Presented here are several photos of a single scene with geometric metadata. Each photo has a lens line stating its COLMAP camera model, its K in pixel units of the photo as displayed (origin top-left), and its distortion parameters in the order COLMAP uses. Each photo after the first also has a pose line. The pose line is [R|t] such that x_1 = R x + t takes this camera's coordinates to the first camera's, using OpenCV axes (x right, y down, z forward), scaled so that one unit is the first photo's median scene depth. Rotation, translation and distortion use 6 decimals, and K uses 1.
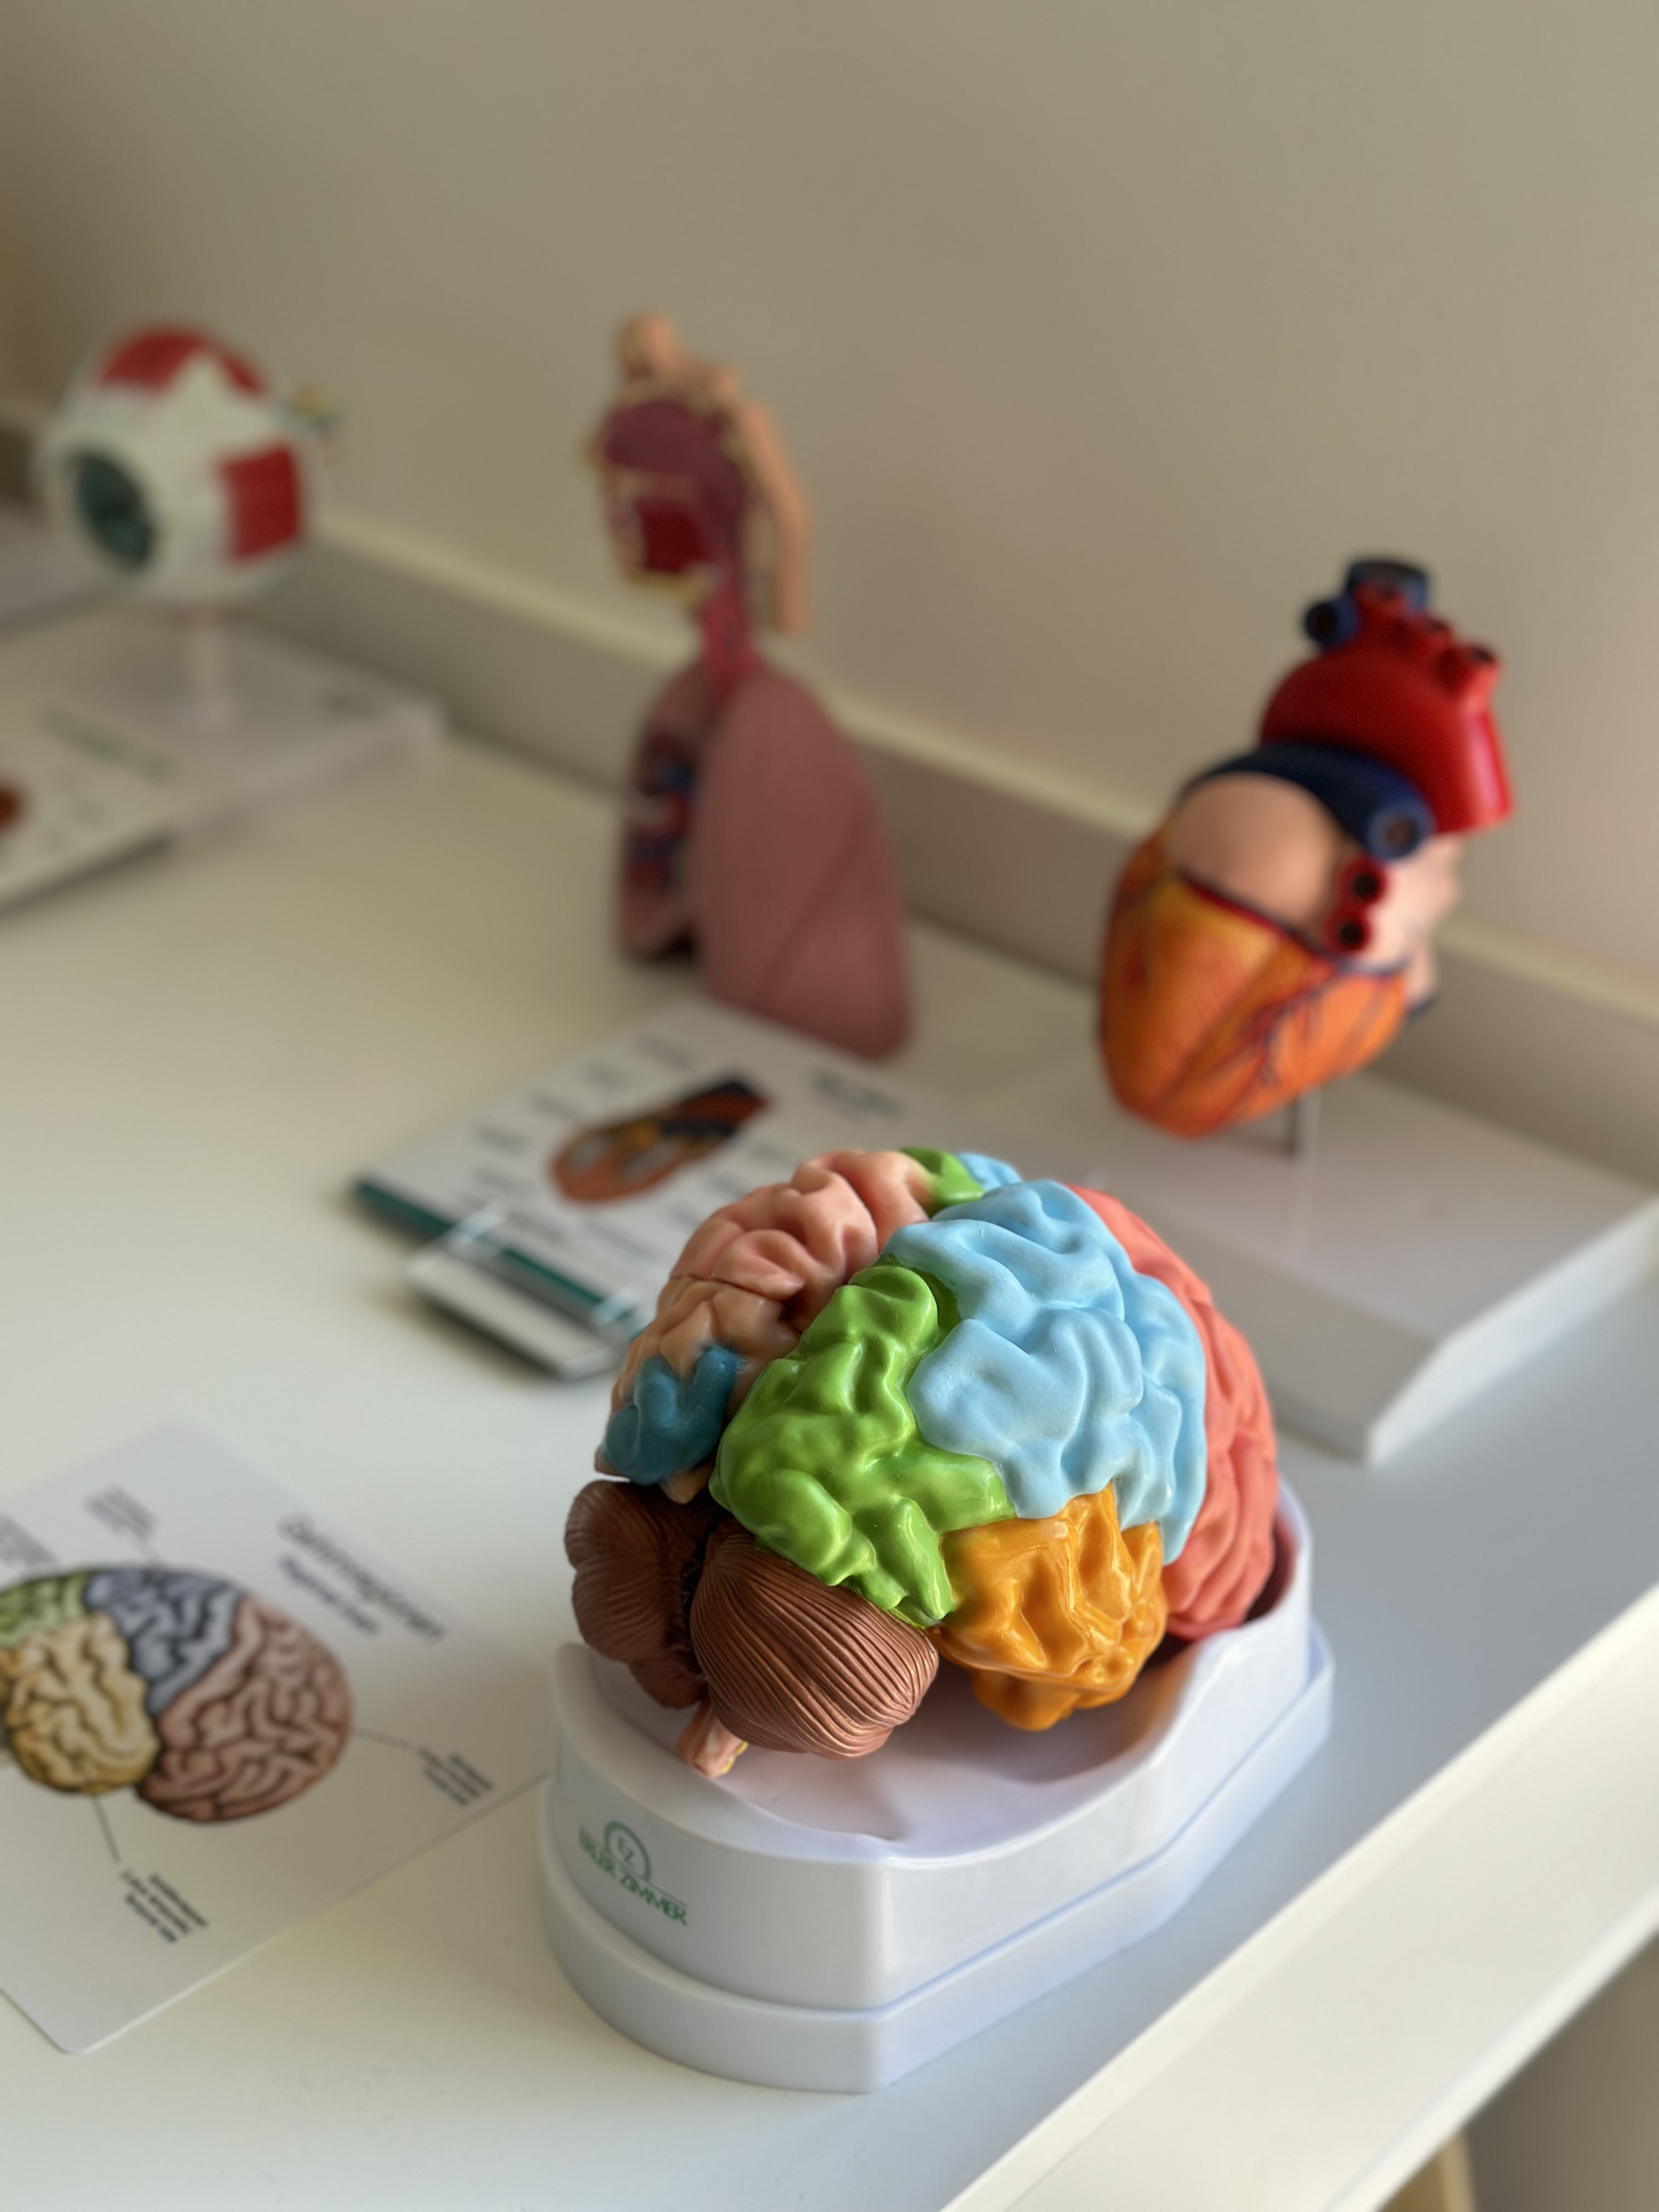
lens RADIAL K [[3008.2, 0, 764.2], [0, 3008.2, 1121.0], [0, 0, 1]] dist [0.173792, -0.326323]
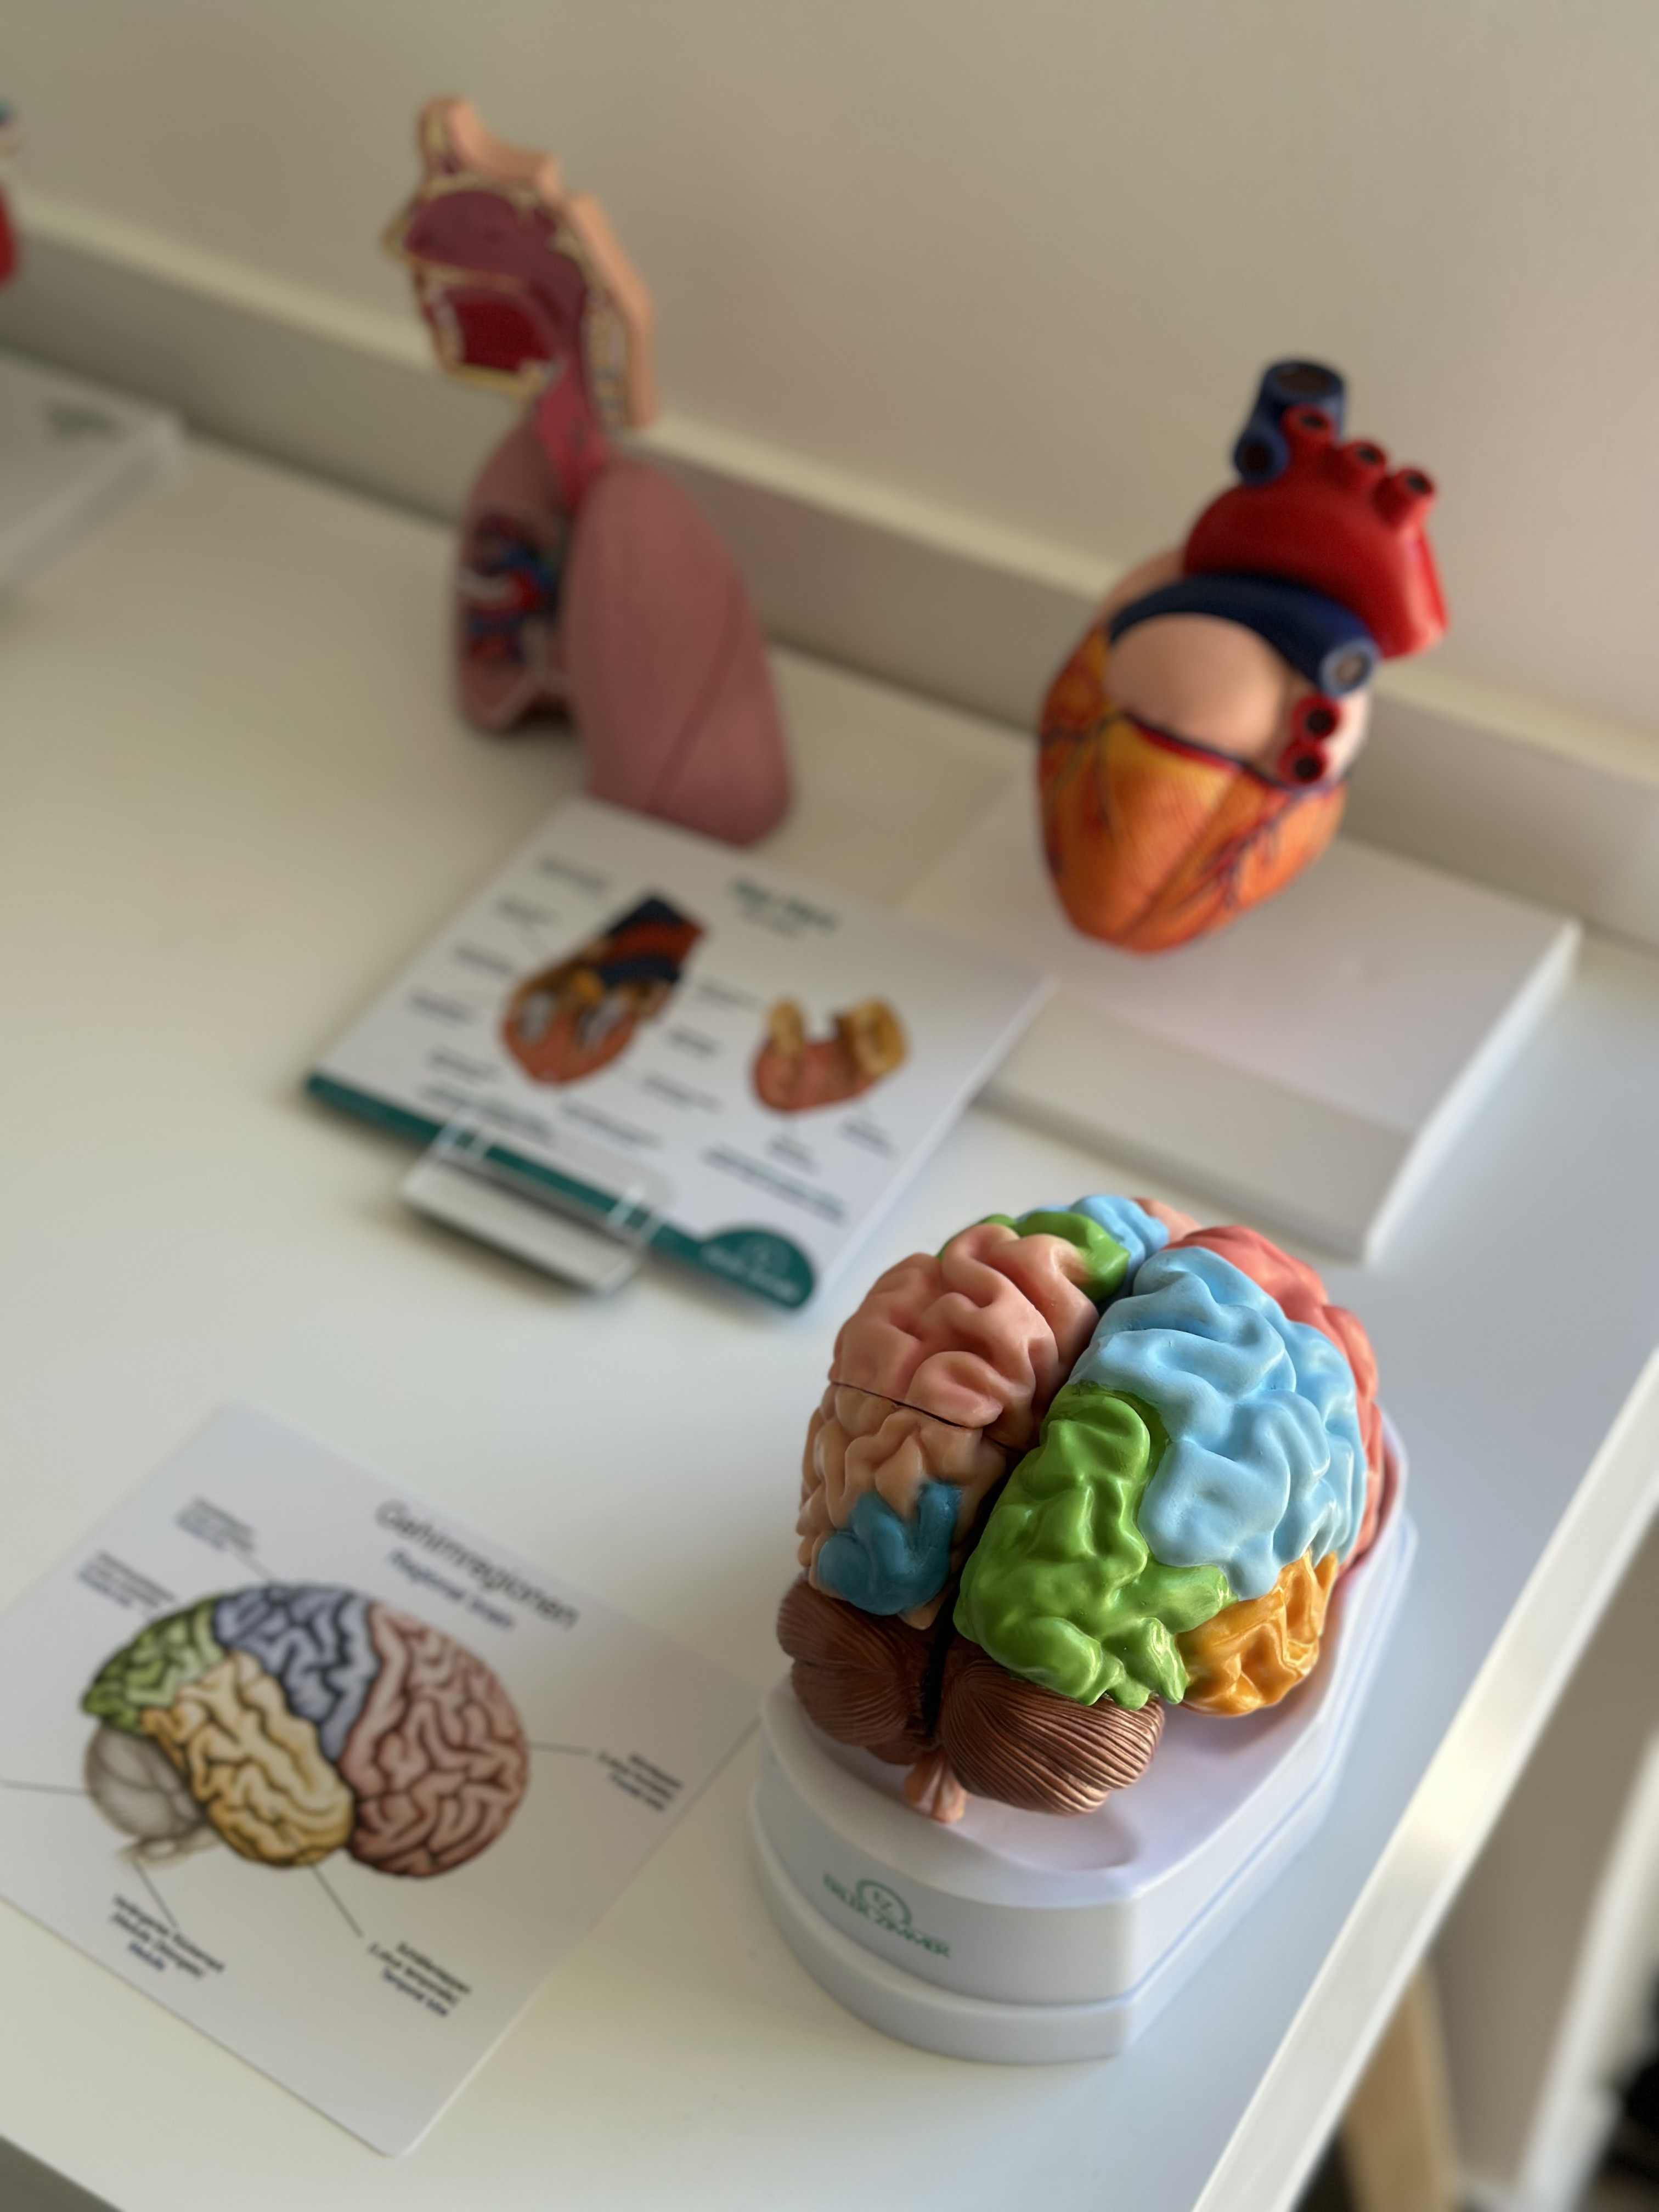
lens RADIAL K [[3008.2, 0, 764.2], [0, 3008.2, 1121.0], [0, 0, 1]] dist [0.173792, -0.326323]
pose [[0.977777, -0.162682, 0.132236, -0.160371], [0.123331, 0.956415, 0.264689, -0.276782], [-0.169532, -0.242498, 0.955224, 0.031416]]
